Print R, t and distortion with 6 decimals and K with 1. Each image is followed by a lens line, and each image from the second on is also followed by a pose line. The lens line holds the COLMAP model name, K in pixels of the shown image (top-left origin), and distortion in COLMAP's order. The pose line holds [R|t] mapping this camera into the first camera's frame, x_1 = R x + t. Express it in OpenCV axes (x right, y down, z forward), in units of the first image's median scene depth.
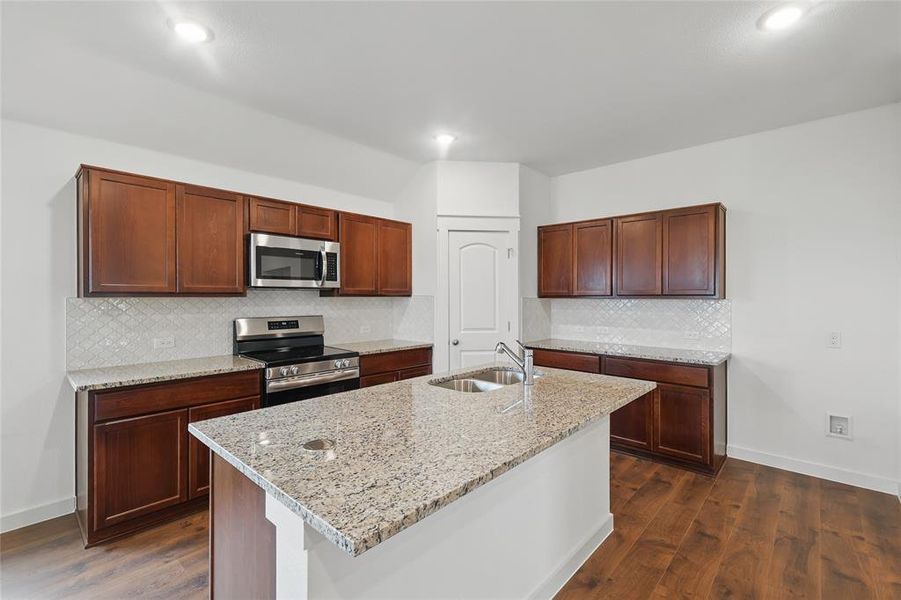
lens RADIAL K [[403.3, 0, 450.5], [0, 403.3, 300.0], [0, 0, 1]] dist [0.001764, 0.000169]
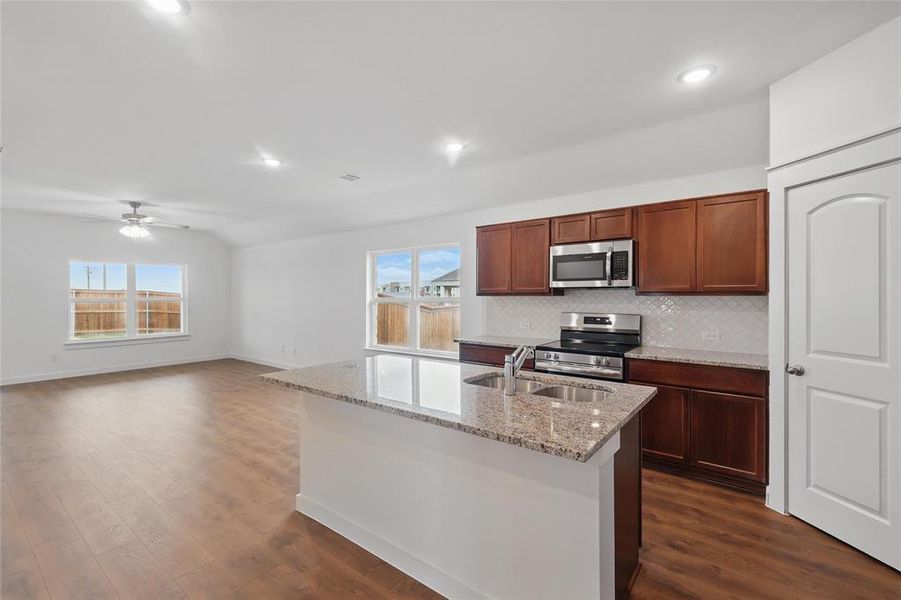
lens RADIAL K [[399.3, 0, 452.2], [0, 399.3, 298.2], [0, 0, 1]] dist [0.001189, -0.000674]
pose [[0.078721, 0.005165, -0.996883, 0.651616], [-0.007636, 0.999960, 0.004578, -0.002668], [0.996867, 0.007252, 0.078758, 0.498009]]
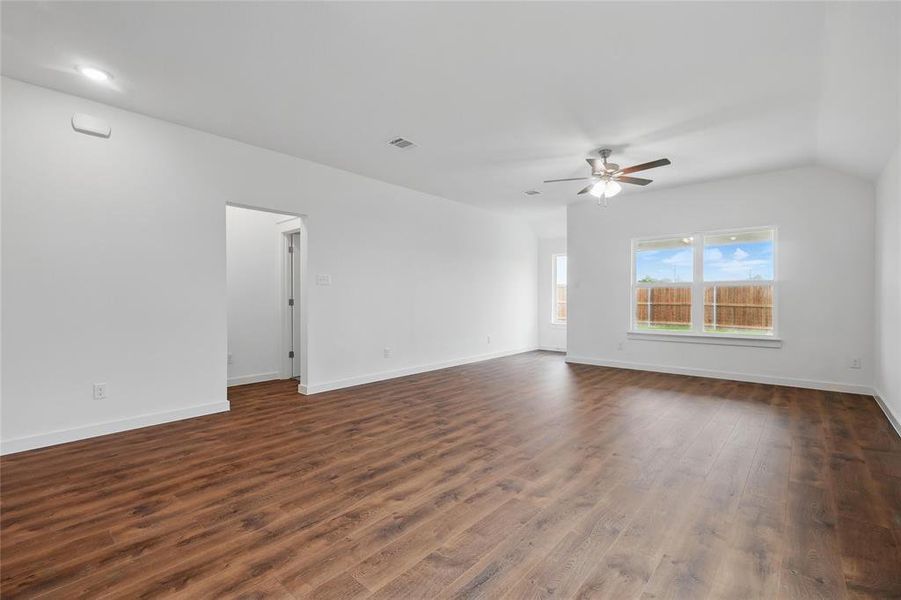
lens RADIAL K [[399.3, 0, 452.2], [0, 399.3, 298.2], [0, 0, 1]] dist [0.001189, -0.000674]
pose [[-0.999922, 0.005422, -0.011219, -0.602513], [0.005331, 0.999953, 0.008123, 0.068224], [0.011263, 0.008063, -0.999904, 0.572408]]
